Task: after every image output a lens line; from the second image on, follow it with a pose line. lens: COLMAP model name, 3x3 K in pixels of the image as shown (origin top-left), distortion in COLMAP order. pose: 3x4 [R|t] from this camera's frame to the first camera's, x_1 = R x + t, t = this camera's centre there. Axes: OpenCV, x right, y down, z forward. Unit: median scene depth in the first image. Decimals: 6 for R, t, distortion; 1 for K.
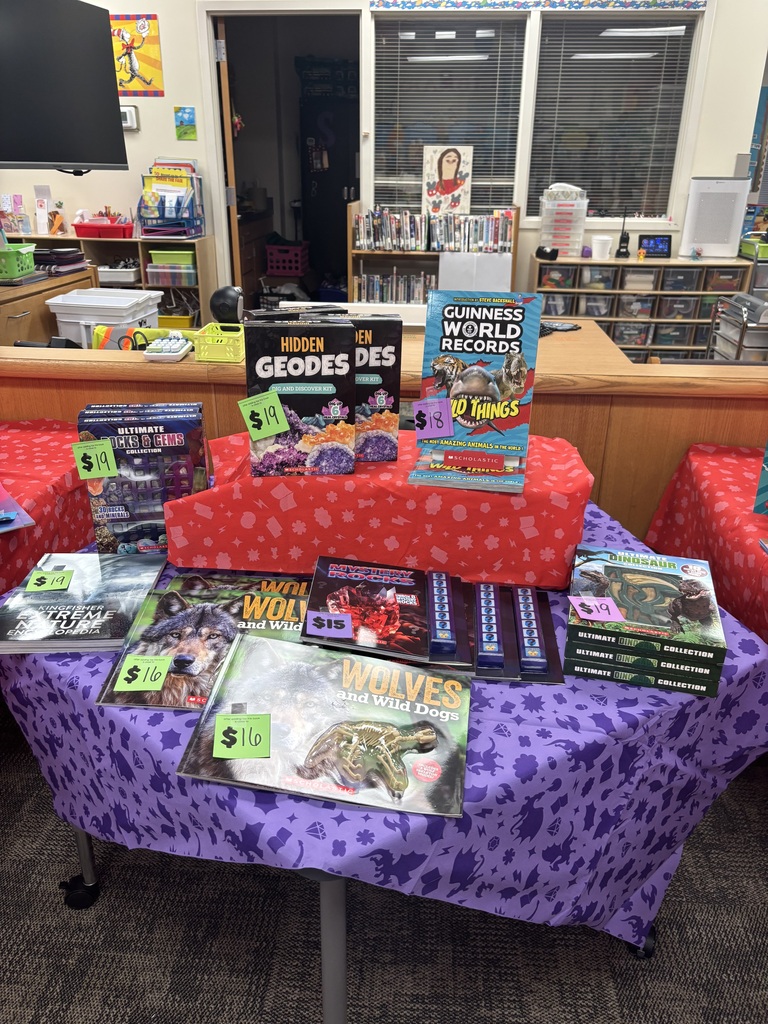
lens RADIAL K [[763.6, 0, 380.7], [0, 763.6, 510.4], [0, 0, 1]] dist [0.068373, -0.092224]
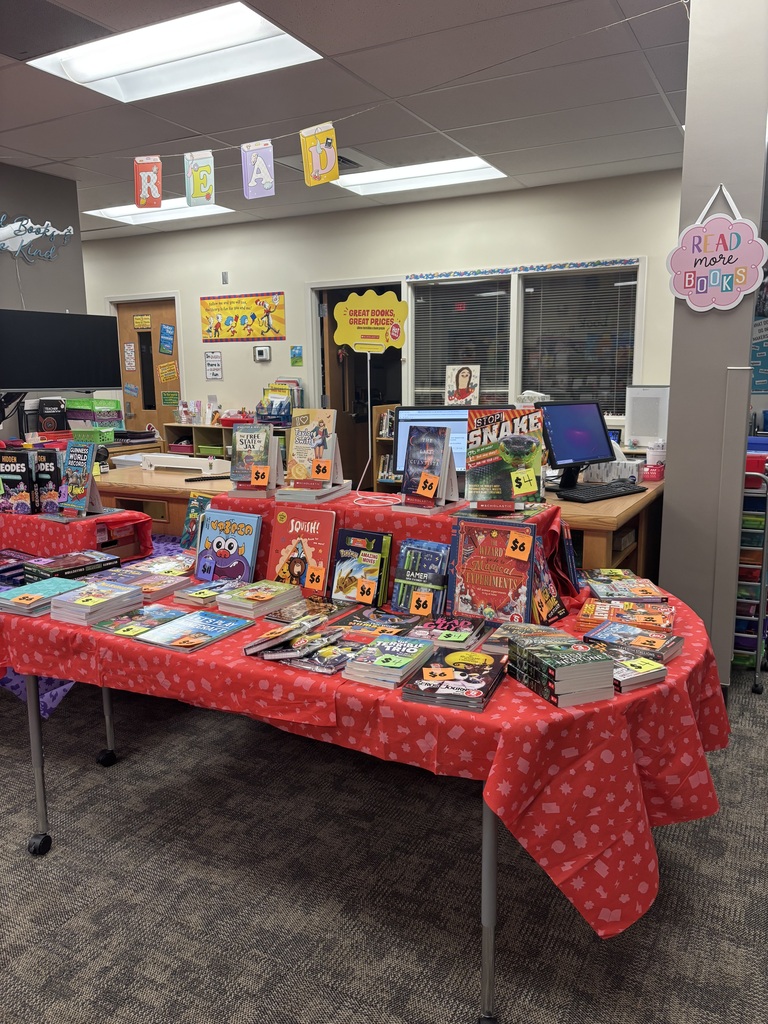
lens RADIAL K [[763.6, 0, 380.7], [0, 763.6, 510.4], [0, 0, 1]] dist [0.068373, -0.092224]
pose [[0.912675, 0.054830, -0.404992, 0.530013], [-0.149491, 0.967075, -0.205958, 0.073962], [0.380365, 0.248515, 0.890821, -0.194424]]
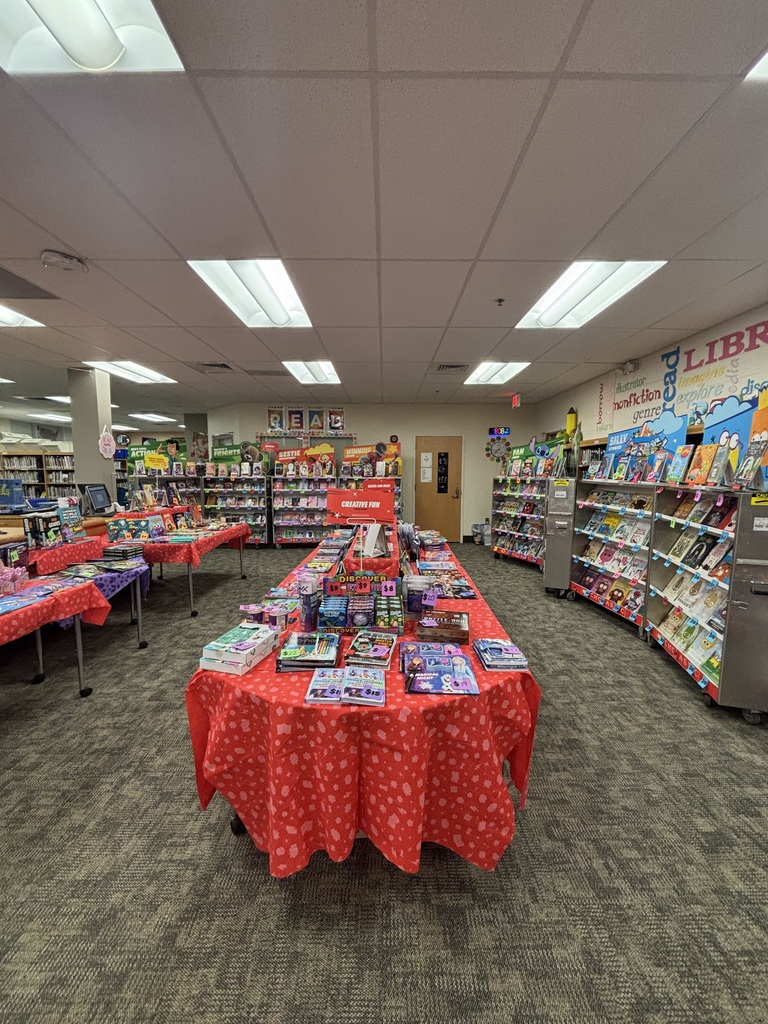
lens RADIAL K [[414.8, 0, 384.9], [0, 414.8, 514.0], [0, 0, 1]] dist [-0.002478, 0.000339]
pose [[-0.074965, -0.112955, 0.990768, -0.738157], [0.402543, 0.905584, 0.133701, 0.062814], [-0.912326, 0.408850, -0.022418, -0.223521]]
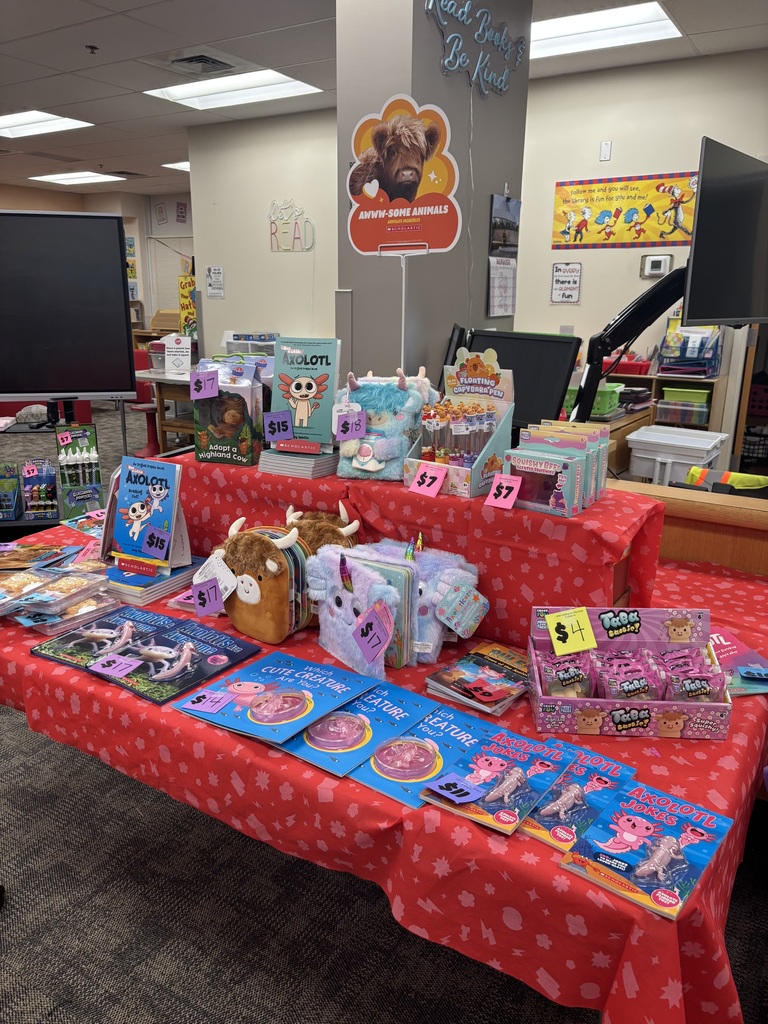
lens RADIAL K [[763.6, 0, 380.7], [0, 763.6, 510.4], [0, 0, 1]] dist [0.068373, -0.092224]
pose [[0.882079, 0.127306, -0.453575, -0.149770], [-0.194990, 0.975113, -0.105516, 0.001597], [0.428854, 0.181516, 0.884950, -0.031722]]
